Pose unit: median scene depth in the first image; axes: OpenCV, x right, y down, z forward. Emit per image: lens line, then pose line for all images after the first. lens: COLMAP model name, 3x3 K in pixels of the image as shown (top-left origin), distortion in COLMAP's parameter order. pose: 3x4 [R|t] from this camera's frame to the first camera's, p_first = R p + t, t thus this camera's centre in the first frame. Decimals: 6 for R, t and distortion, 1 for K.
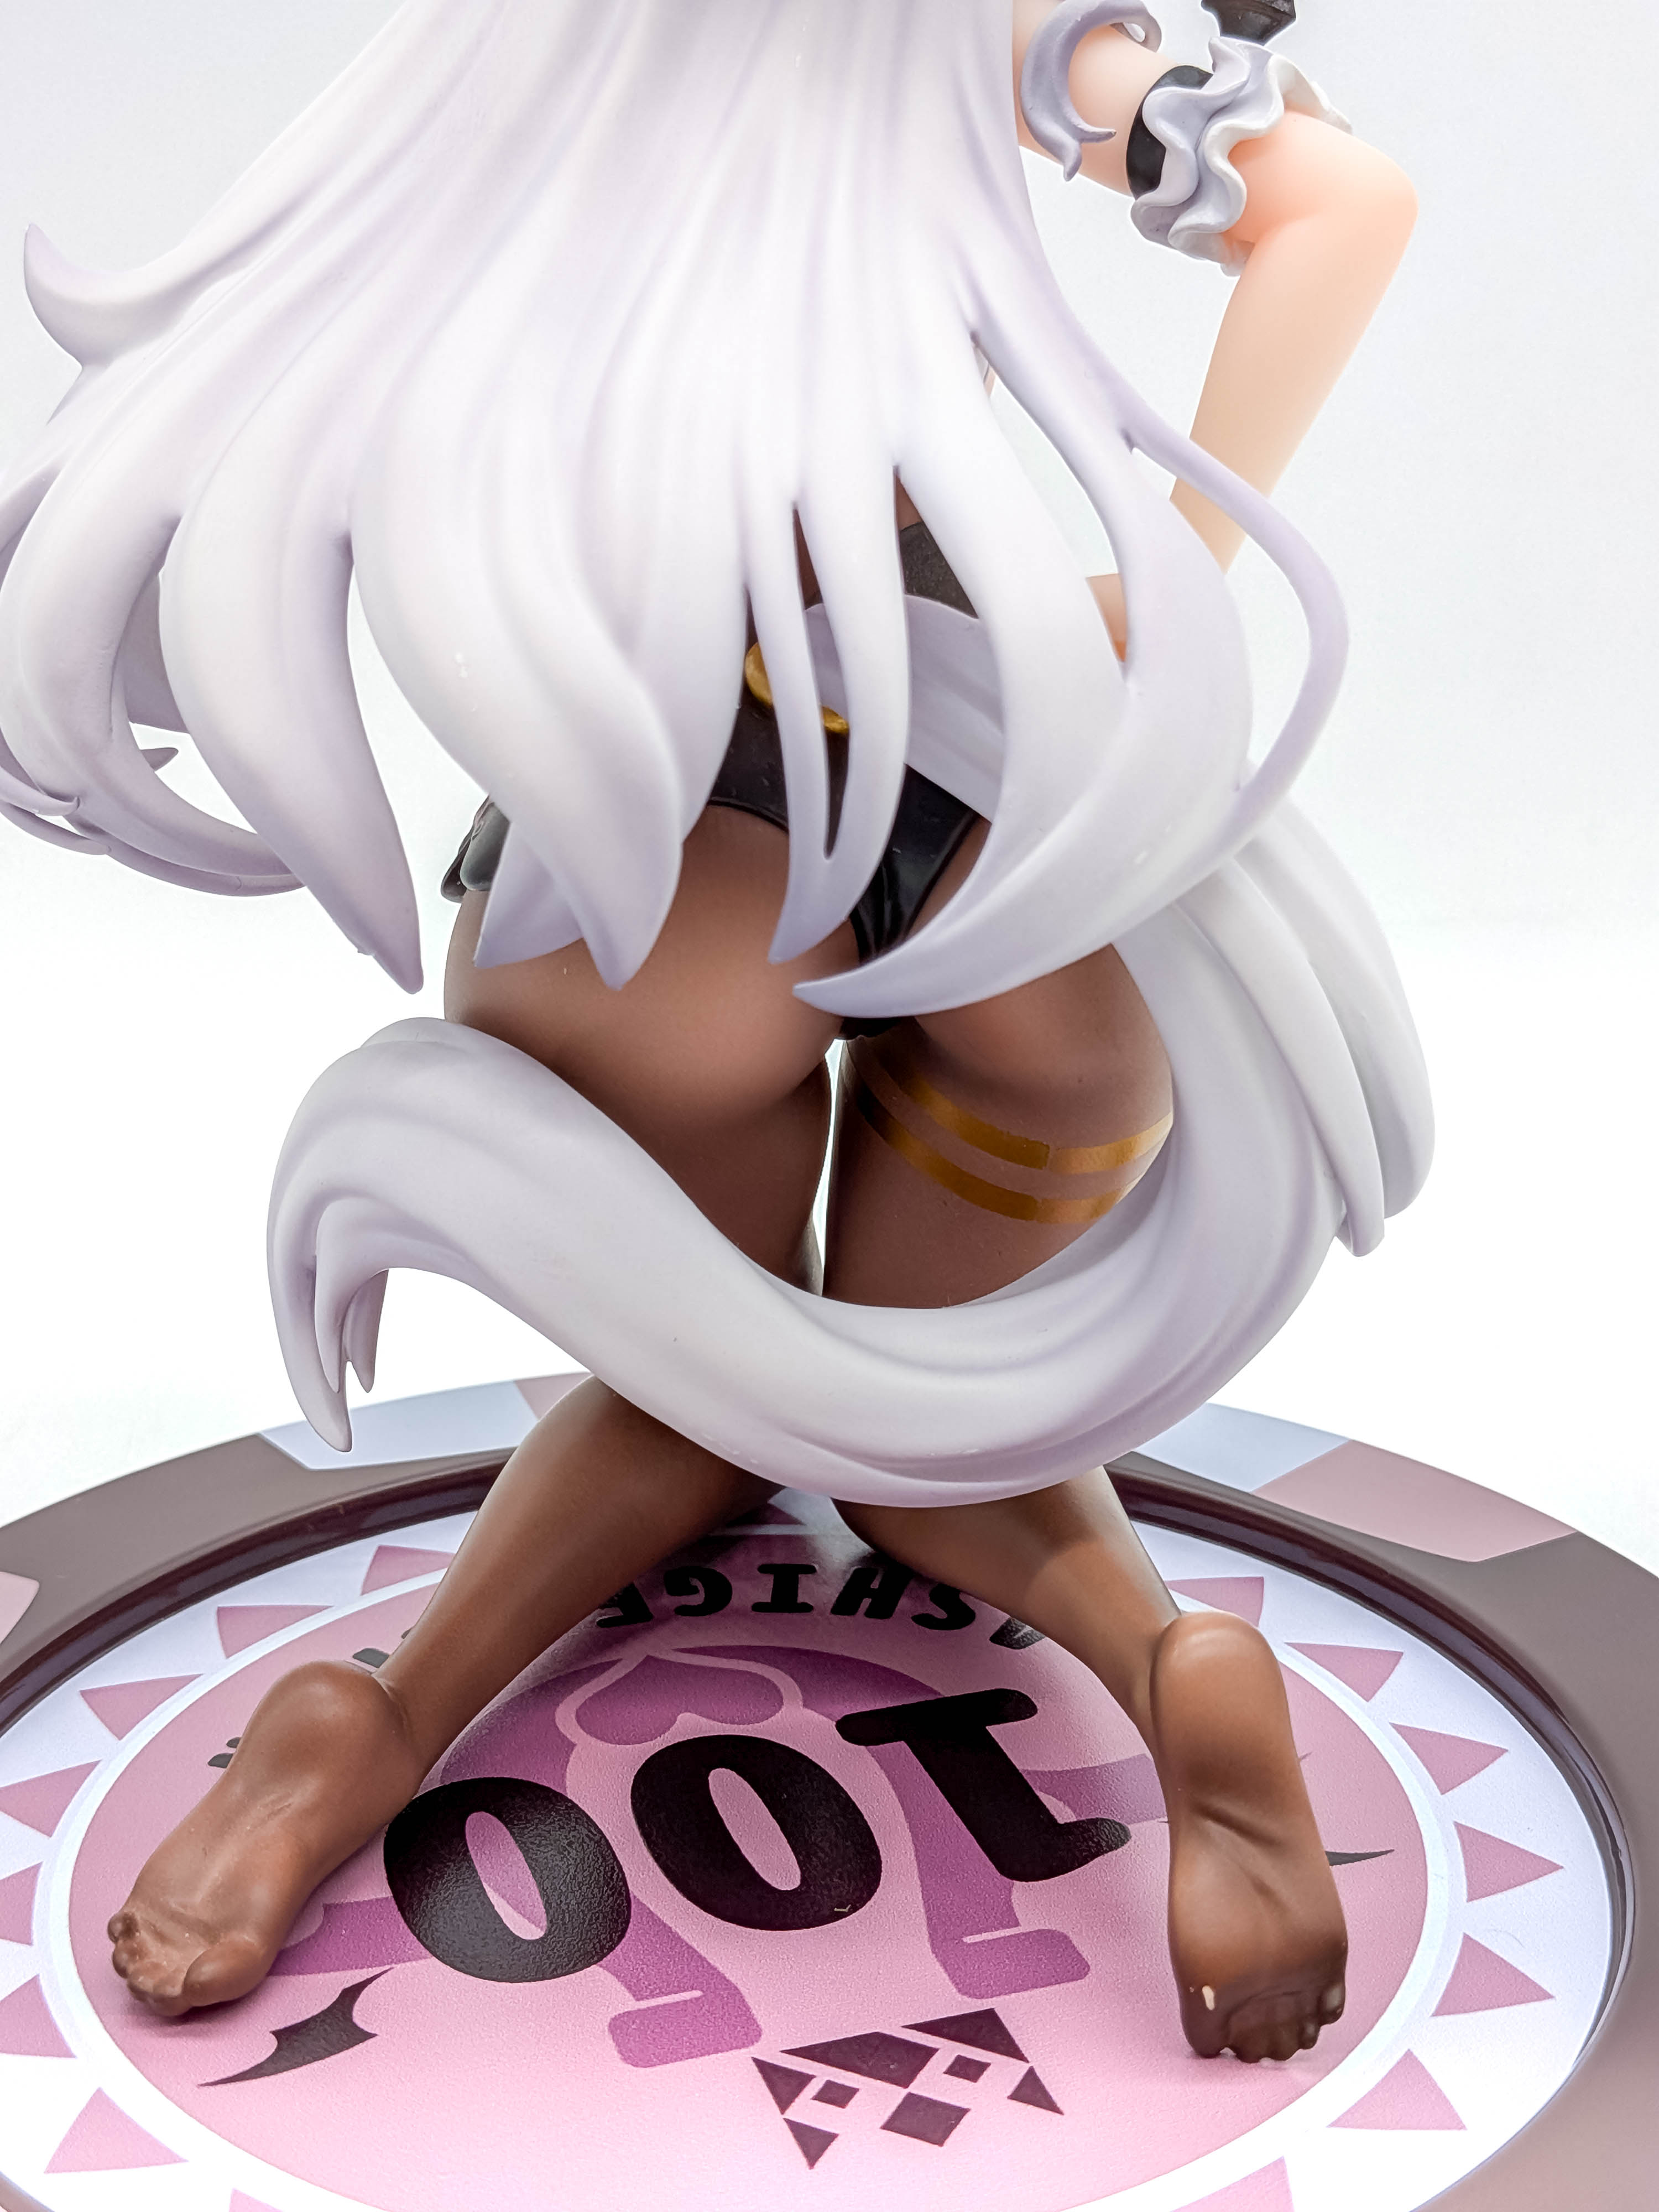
lens RADIAL K [[3311.6, 0, 789.9], [0, 3311.6, 1066.3], [0, 0, 1]] dist [0.083173, 0.000000]
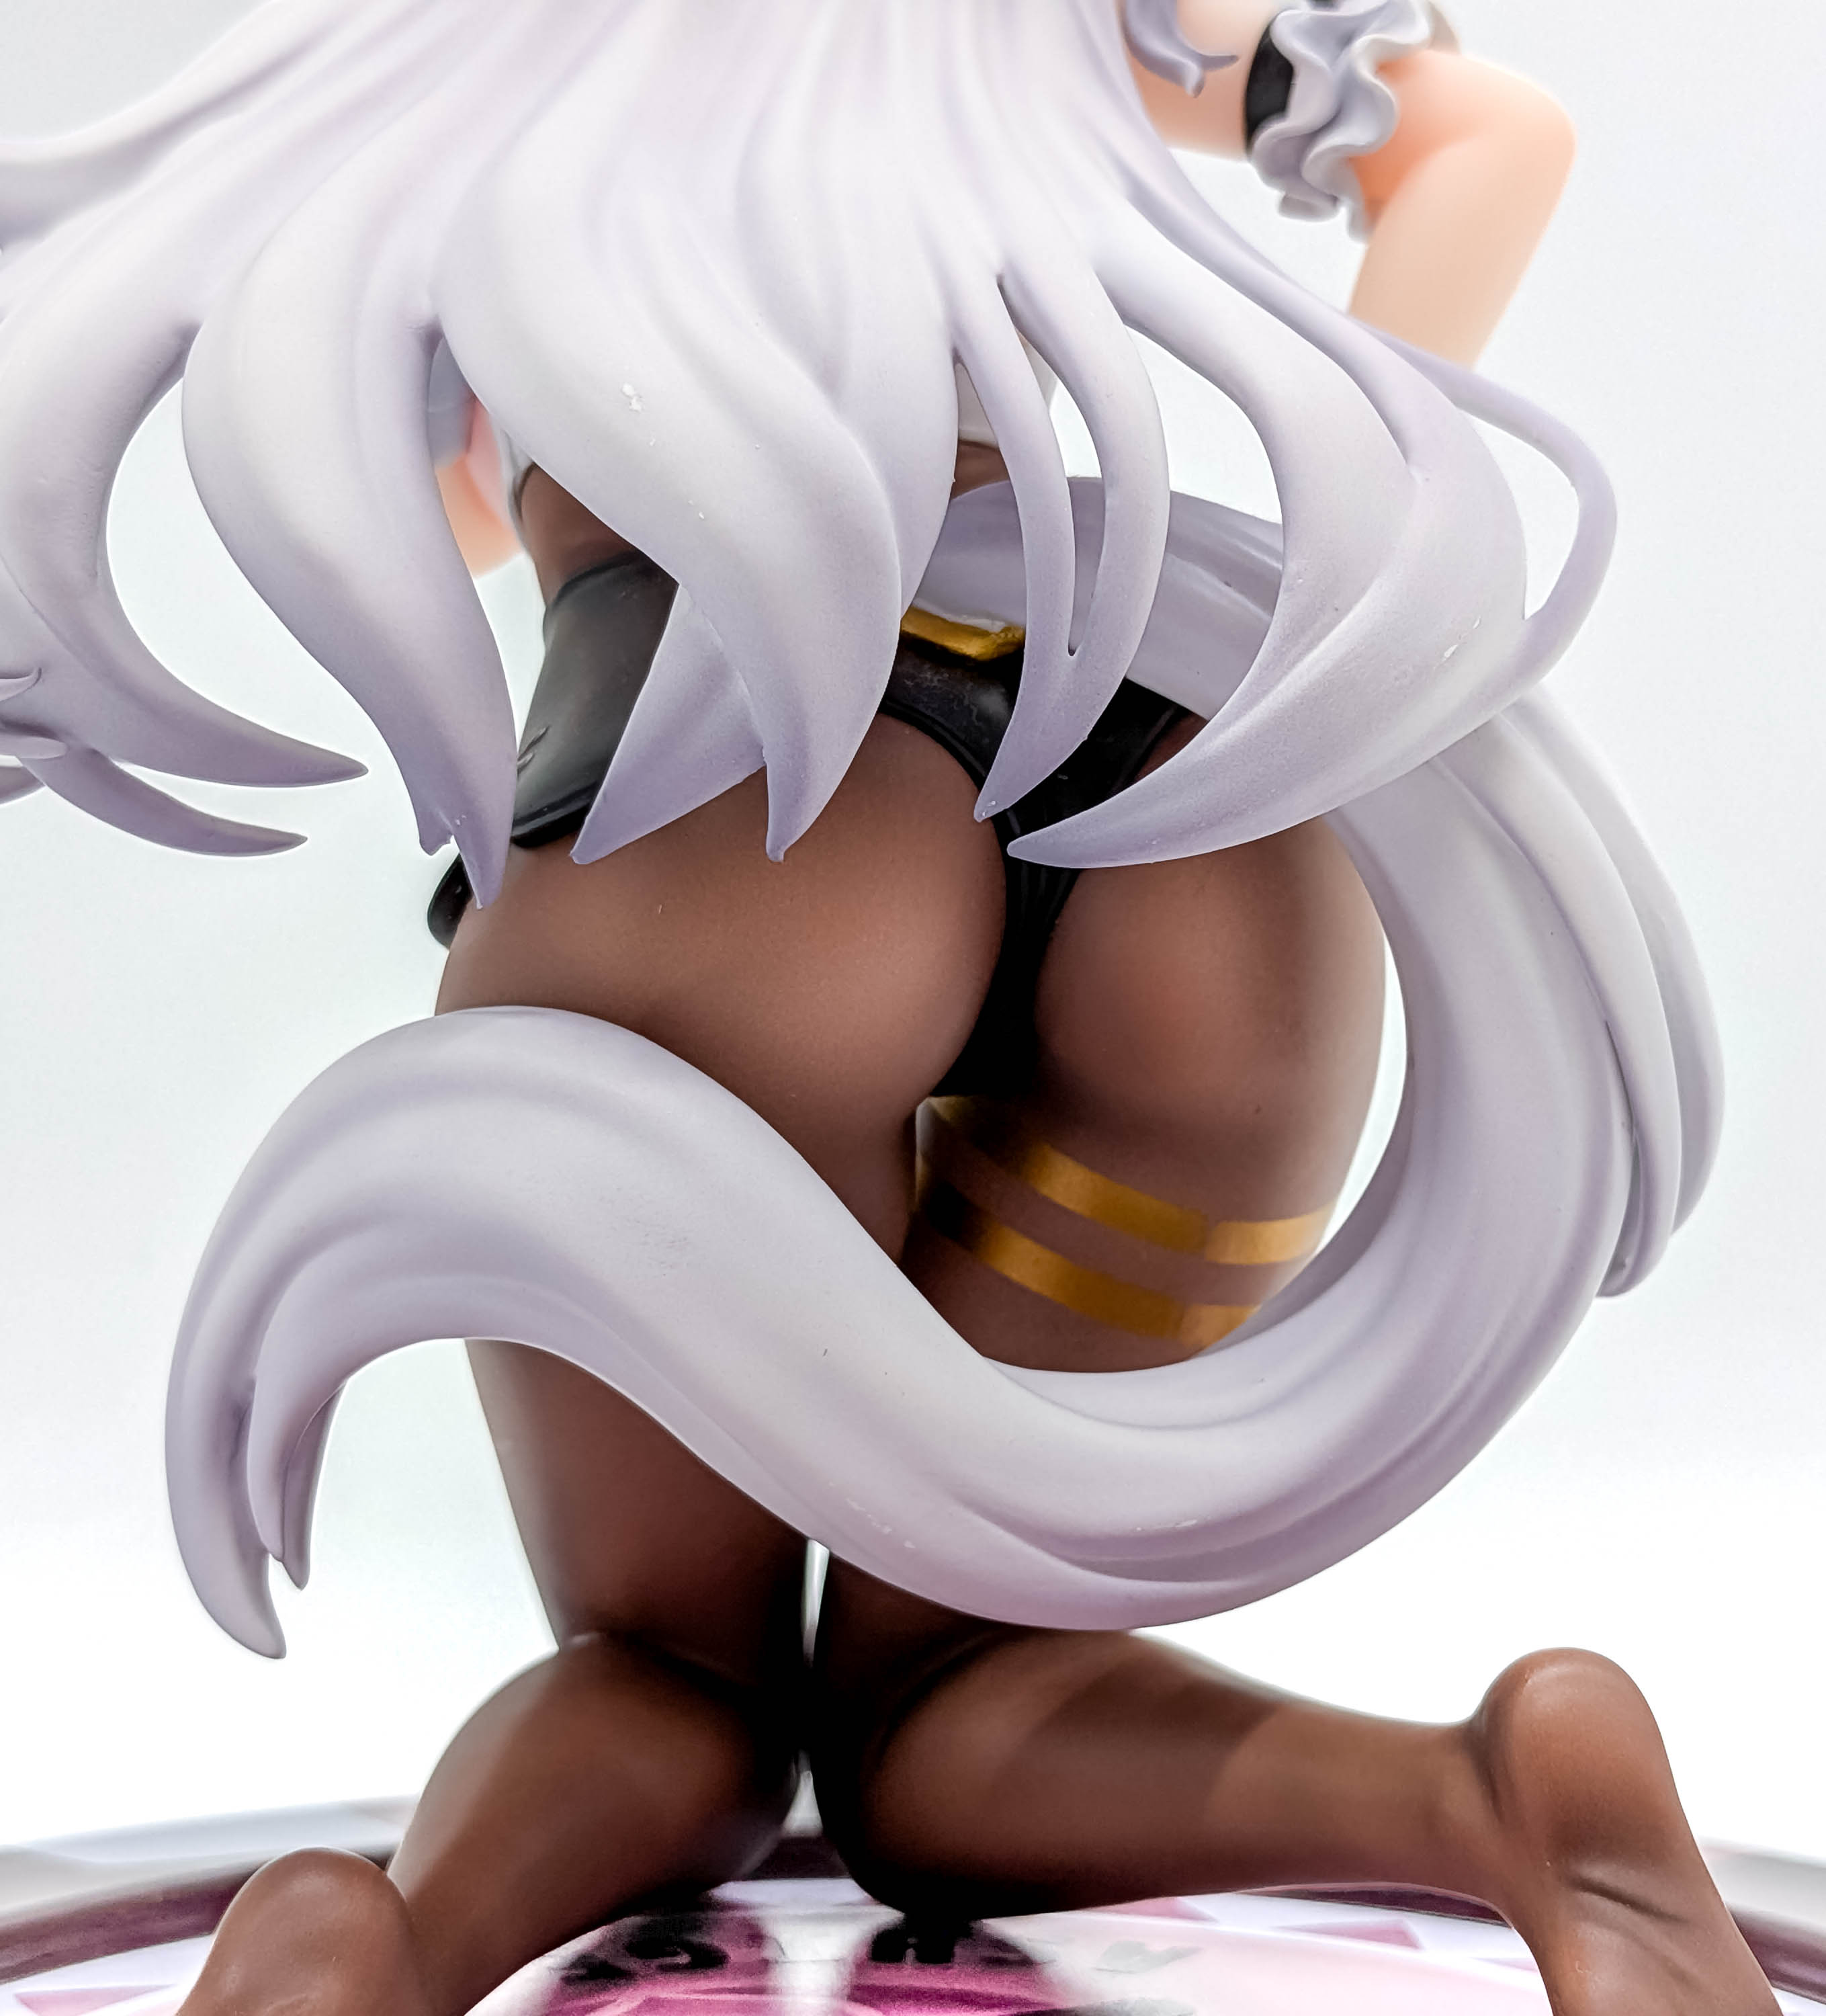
lens RADIAL K [[4073.3, 0, 958.2], [0, 4073.3, 993.1], [0, 0, 1]] dist [0.080372, 0.000000]
pose [[0.974160, 0.025842, 0.224375, -0.214875], [0.047662, 0.947540, -0.316063, 0.298691], [-0.220772, 0.318590, 0.921824, 0.098826]]
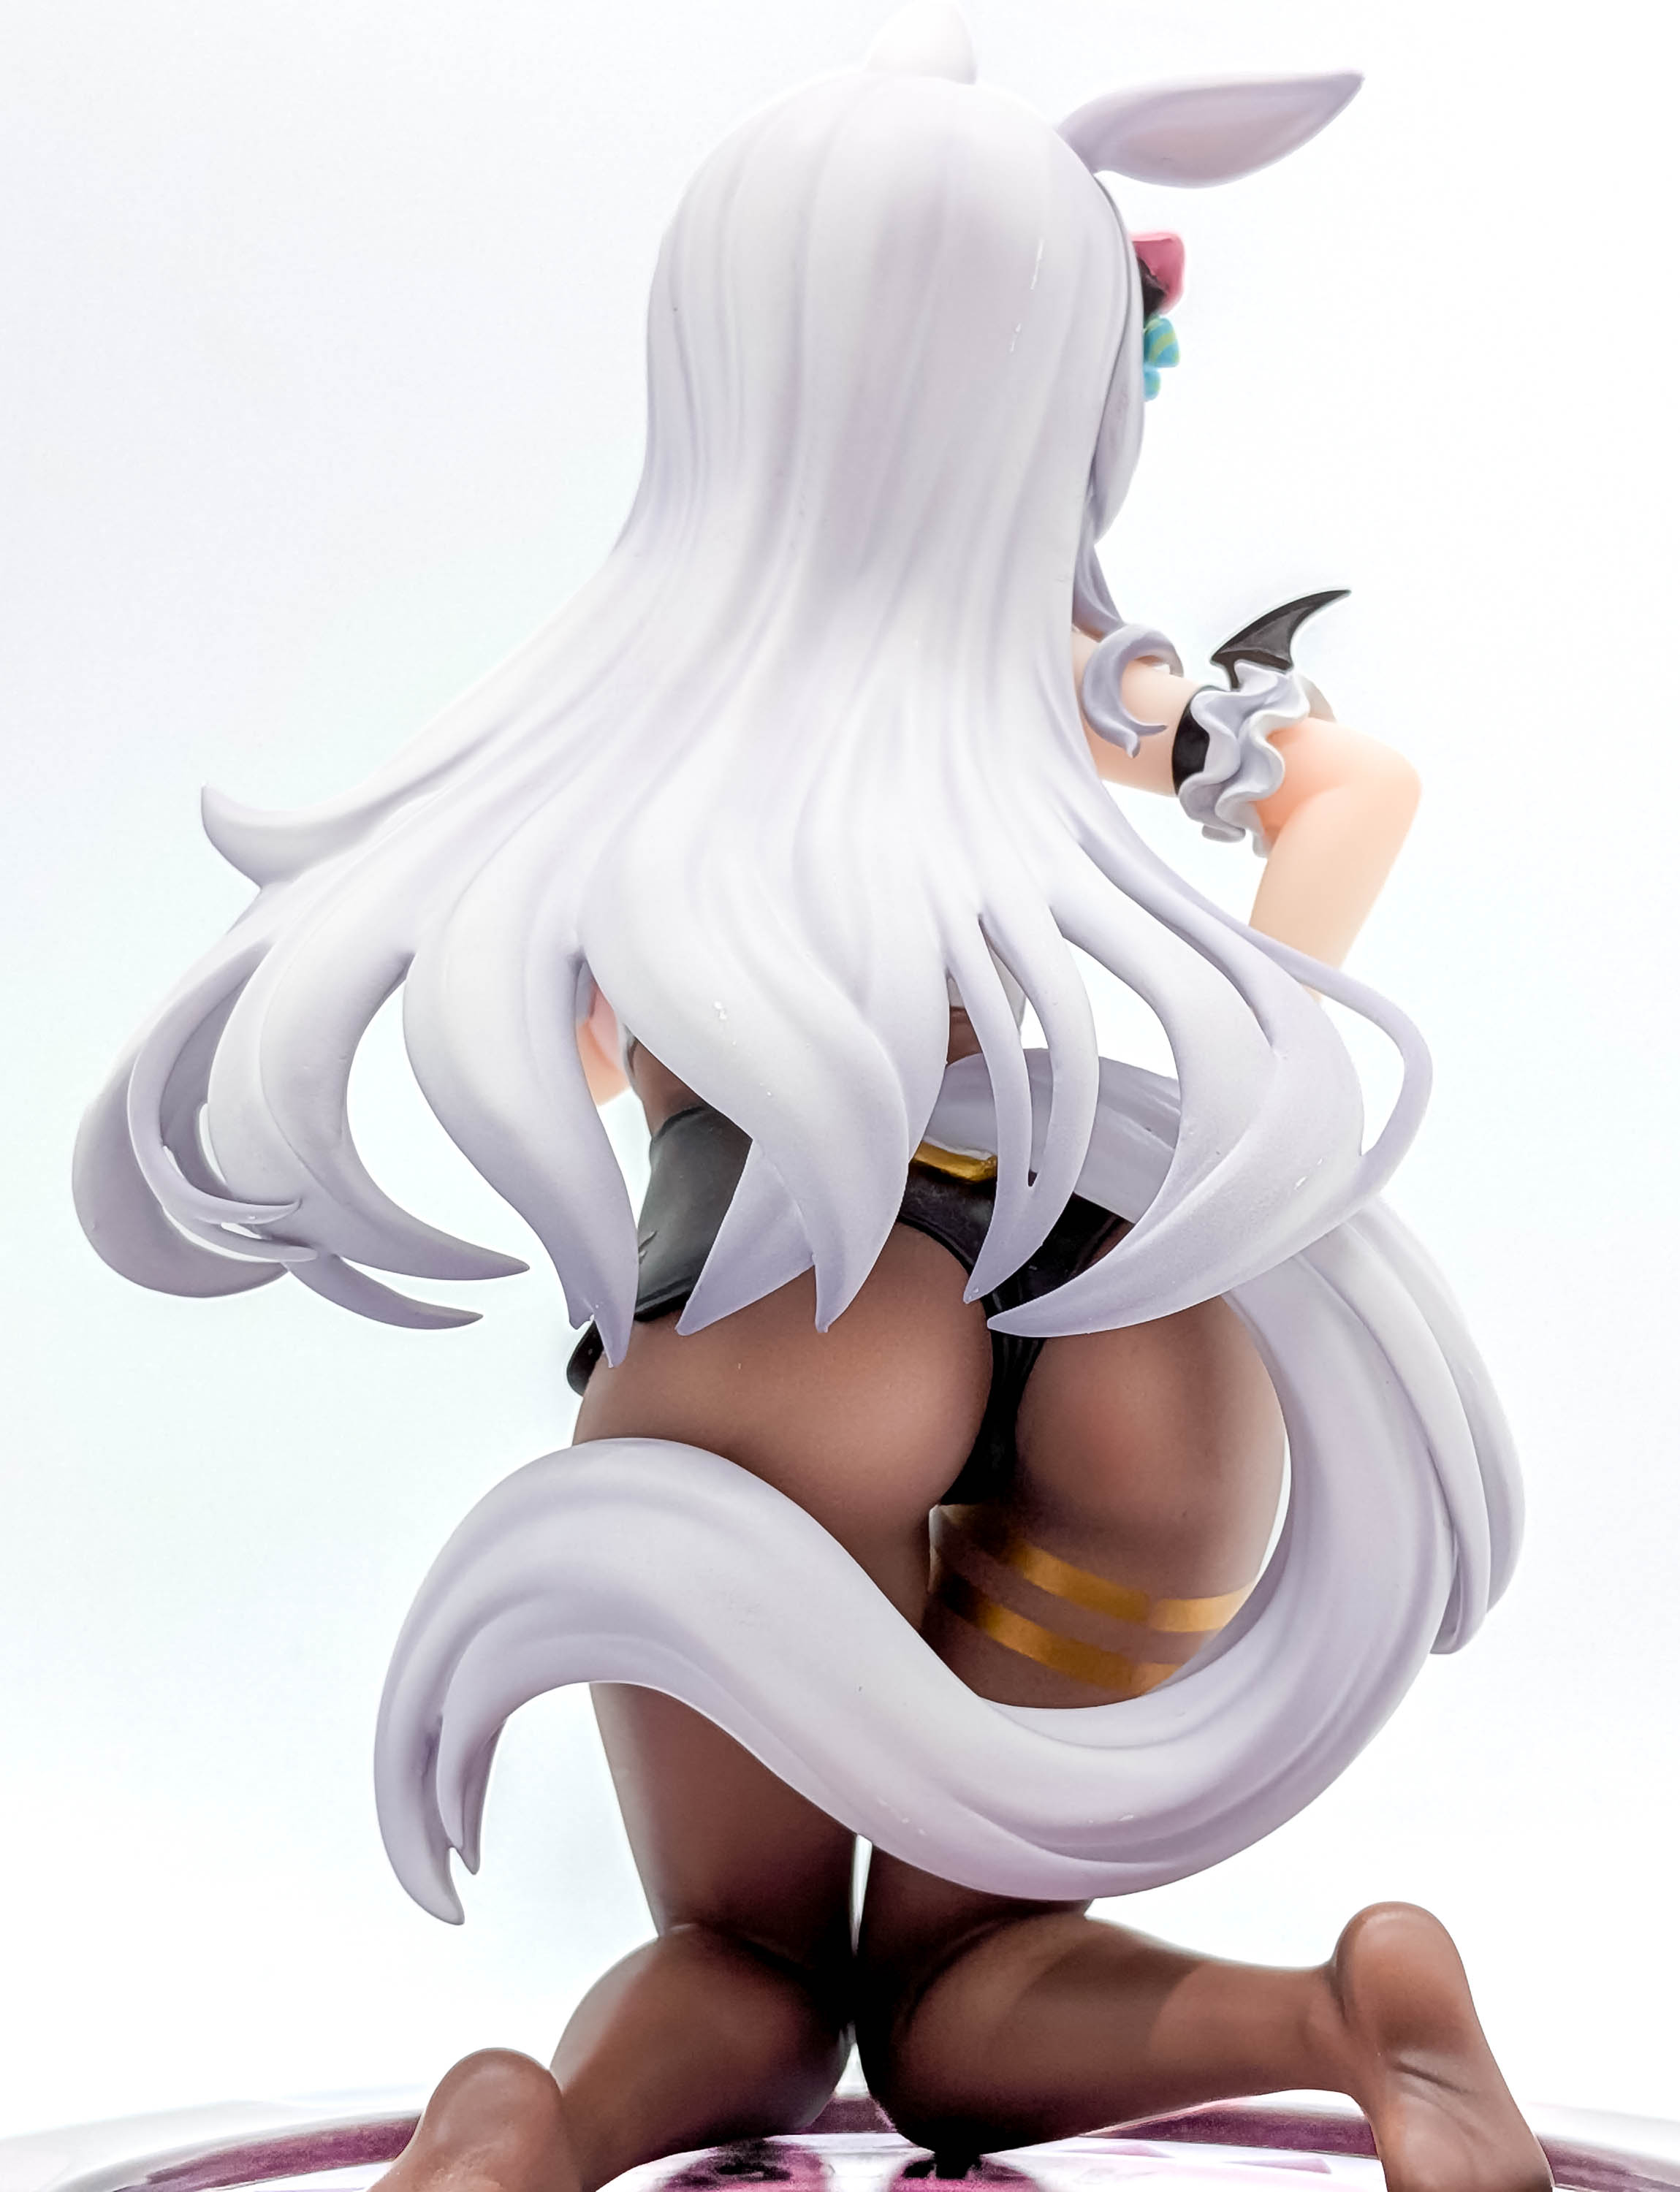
lens RADIAL K [[4388.3, 0, 805.0], [0, 4388.3, 980.9], [0, 0, 1]] dist [0.066106, 0.000000]
pose [[0.985001, 0.039309, 0.168014, -0.293008], [0.034127, 0.910092, -0.412998, 0.450843], [-0.169143, 0.412537, 0.895100, -0.344592]]
